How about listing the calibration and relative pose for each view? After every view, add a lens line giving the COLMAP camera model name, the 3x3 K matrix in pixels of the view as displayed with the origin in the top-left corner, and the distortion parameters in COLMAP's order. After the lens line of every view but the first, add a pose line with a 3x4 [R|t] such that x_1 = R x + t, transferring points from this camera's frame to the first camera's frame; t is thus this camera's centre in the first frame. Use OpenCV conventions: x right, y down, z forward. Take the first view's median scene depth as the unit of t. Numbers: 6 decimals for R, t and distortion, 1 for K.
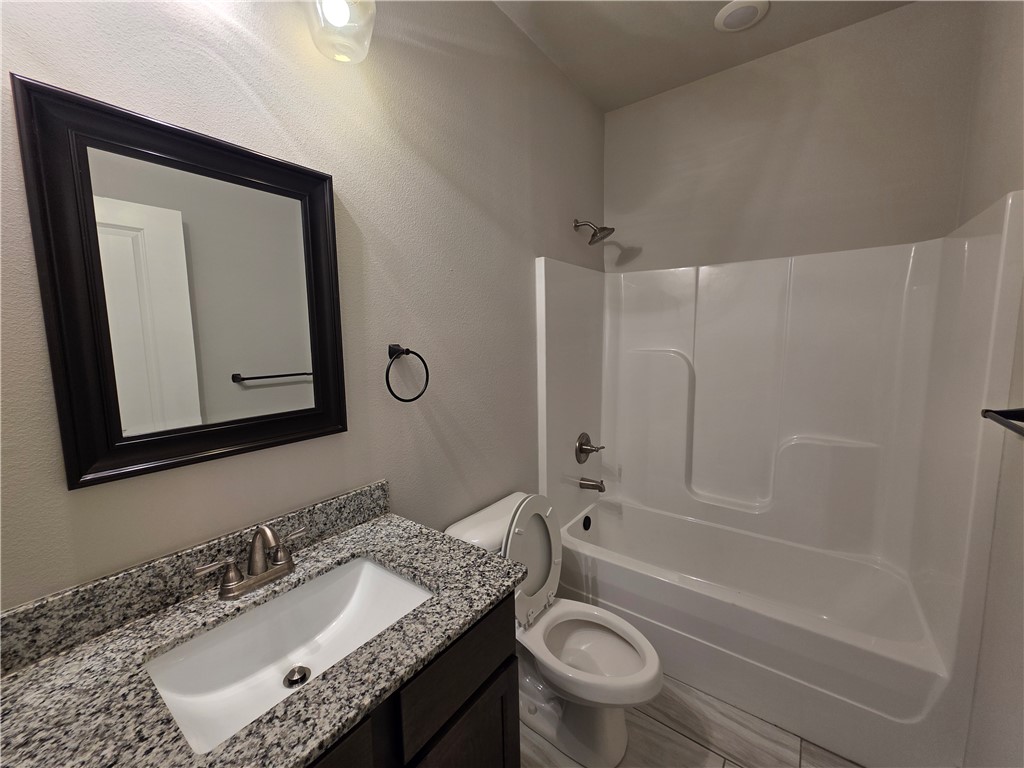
lens RADIAL K [[407.8, 0, 508.9], [0, 407.8, 381.8], [0, 0, 1]] dist [0.002447, 0.000203]
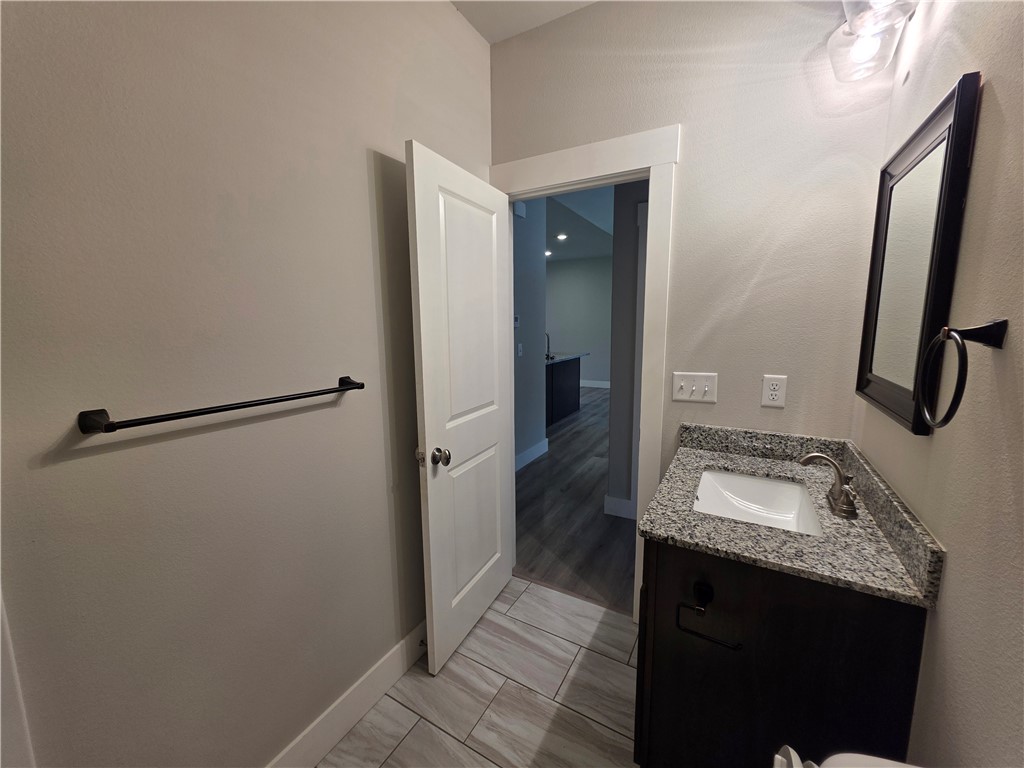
lens RADIAL K [[407.8, 0, 508.9], [0, 407.8, 381.8], [0, 0, 1]] dist [0.002447, 0.000203]
pose [[-0.992643, 0.041875, -0.113609, 0.471525], [0.011771, 0.967222, 0.253659, -0.189451], [0.120507, 0.250455, -0.960599, 1.813643]]
